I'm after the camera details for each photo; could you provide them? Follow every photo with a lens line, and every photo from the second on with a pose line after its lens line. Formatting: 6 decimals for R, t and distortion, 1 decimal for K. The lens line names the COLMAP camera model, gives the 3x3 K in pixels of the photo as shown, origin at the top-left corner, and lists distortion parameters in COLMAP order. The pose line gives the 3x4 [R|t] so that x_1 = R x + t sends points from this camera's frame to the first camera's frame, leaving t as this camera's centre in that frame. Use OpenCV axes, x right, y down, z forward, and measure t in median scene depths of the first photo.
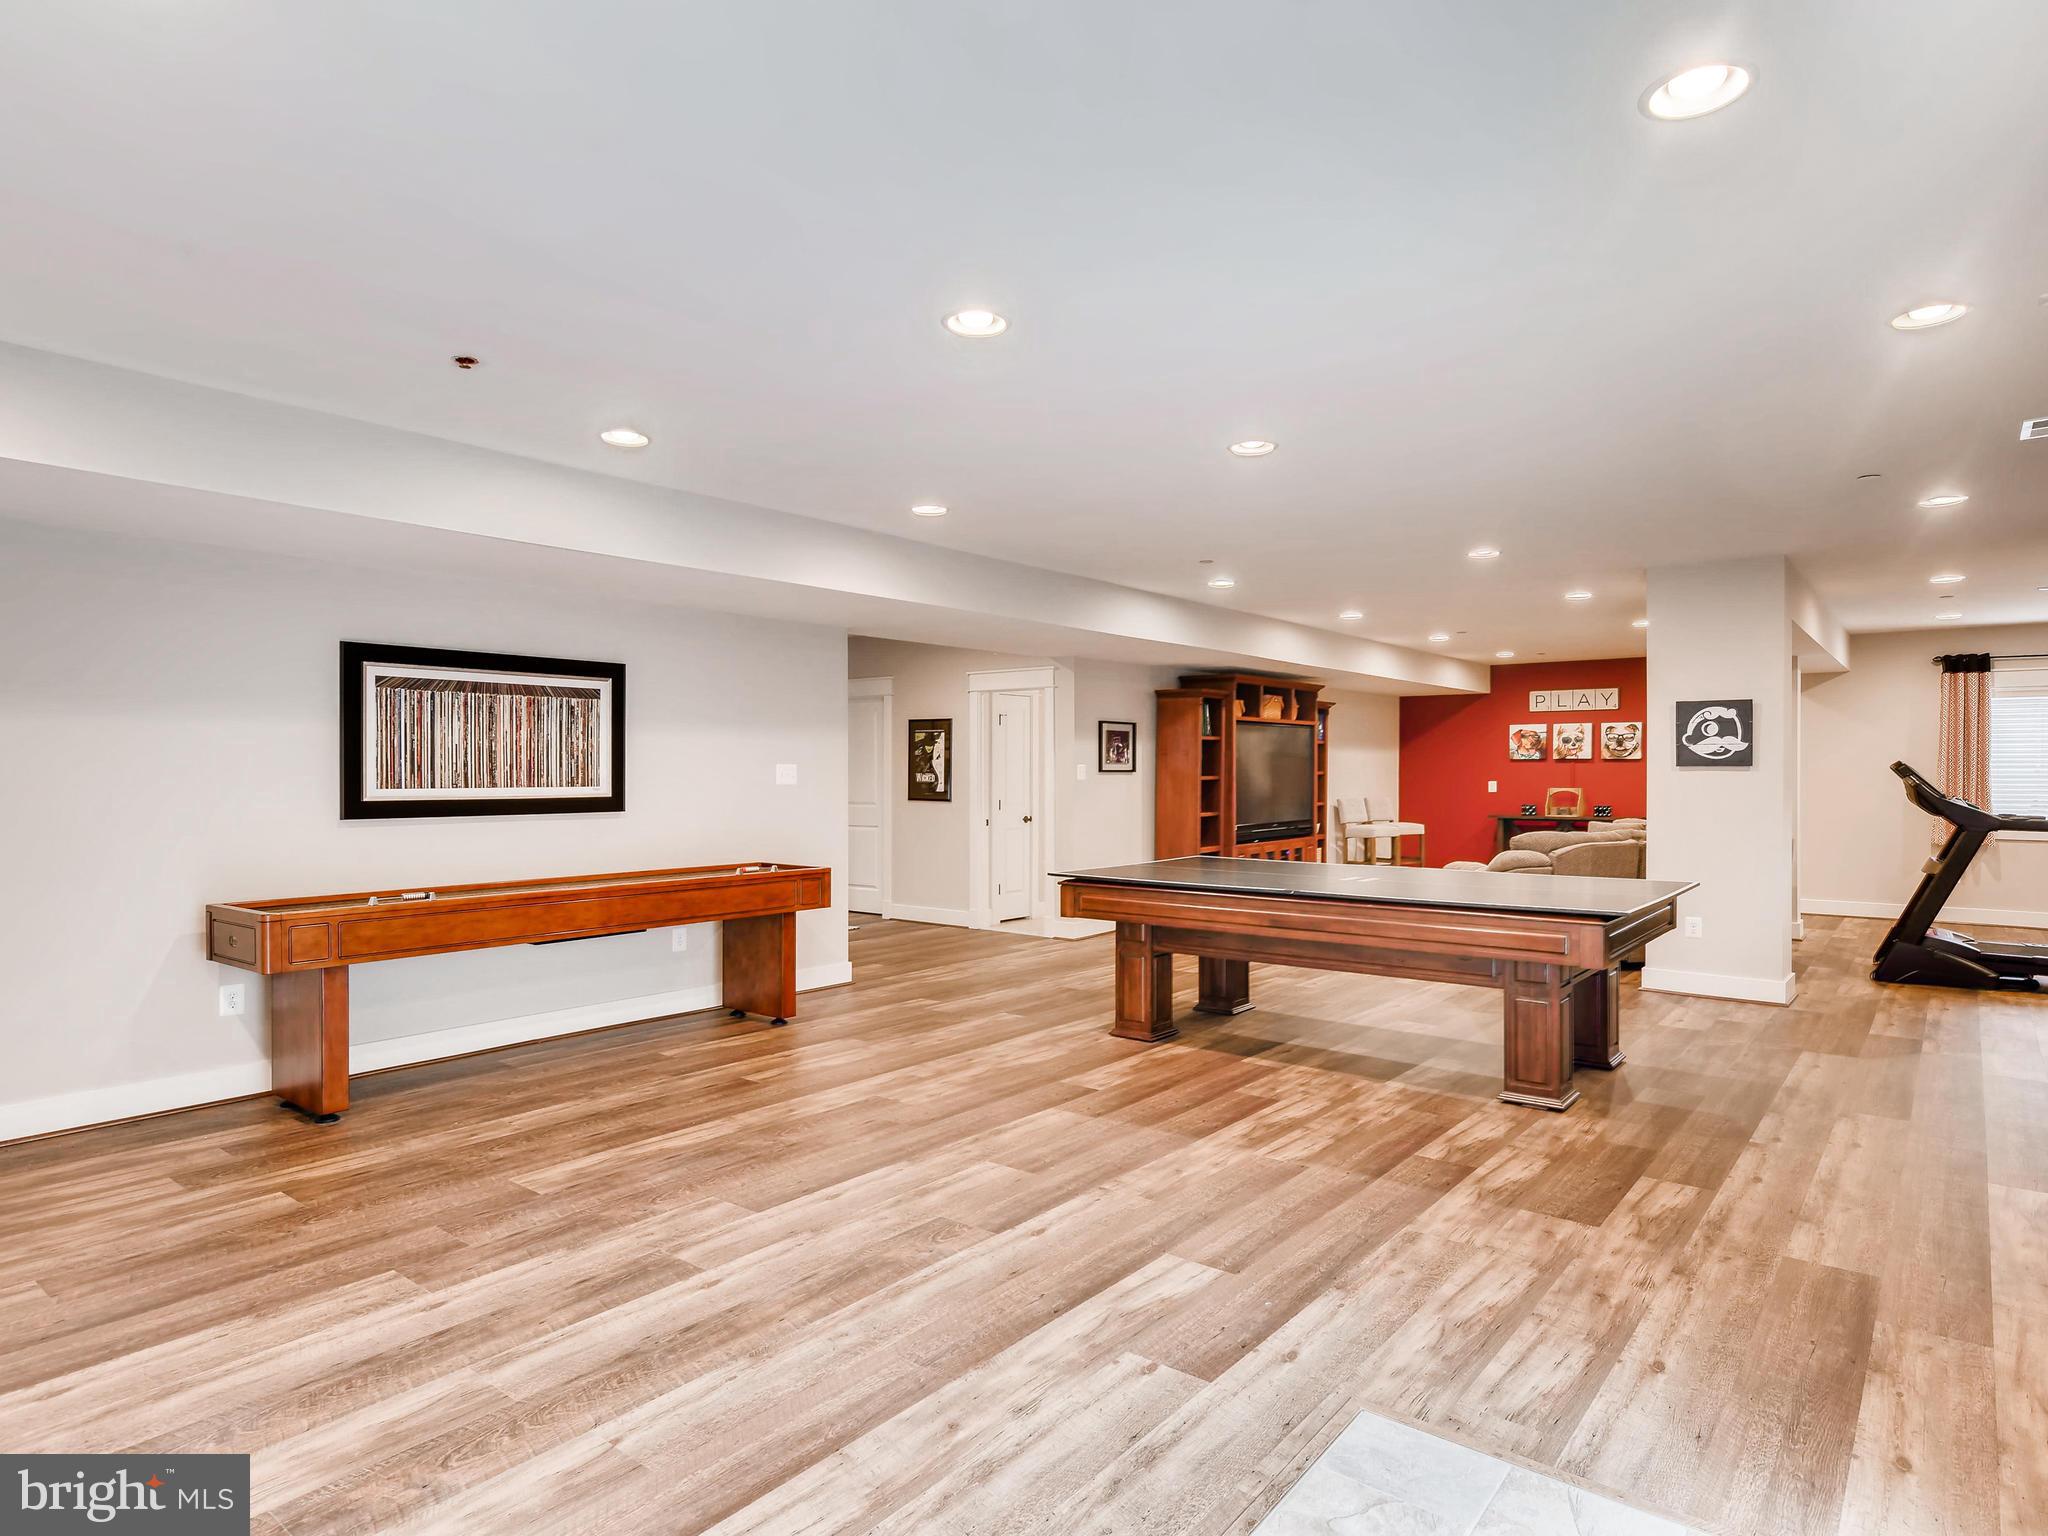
lens RADIAL K [[1172.6, 0, 1015.5], [0, 1172.6, 764.6], [0, 0, 1]] dist [-0.005788, 0.006660]
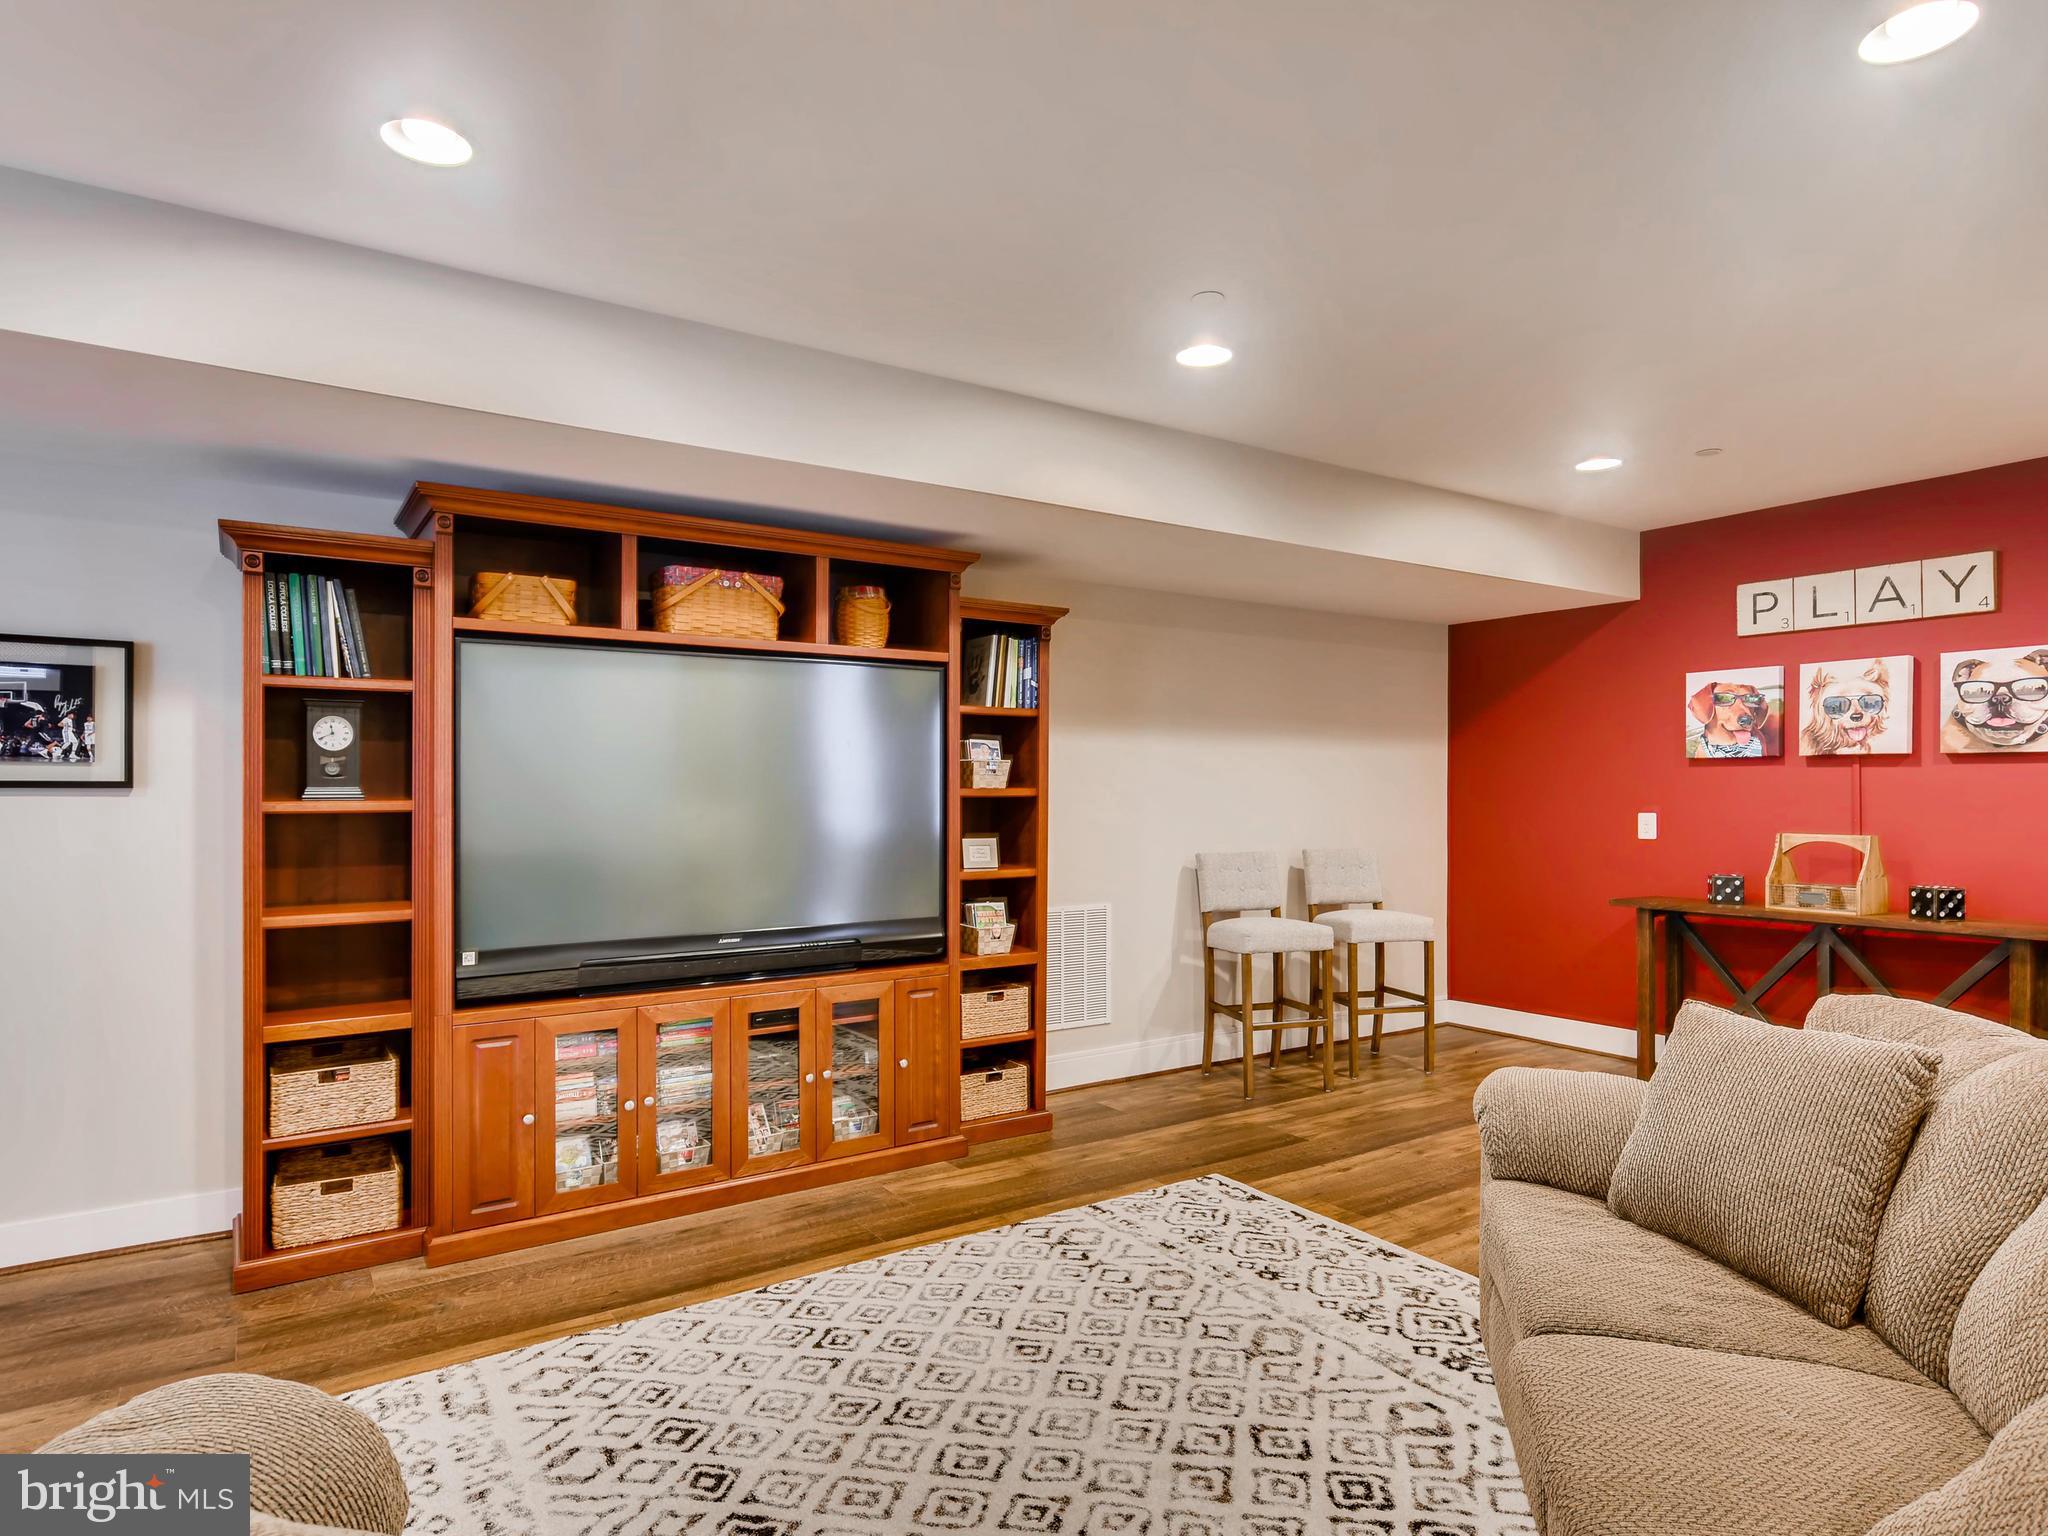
lens RADIAL K [[1172.6, 0, 1033.8], [0, 1172.6, 780.5], [0, 0, 1]] dist [-0.005788, 0.006660]
pose [[0.954683, -0.003307, -0.297605, 0.337871], [0.001254, 0.999974, -0.007090, 0.005529], [0.297620, 0.006395, 0.954663, 0.568880]]
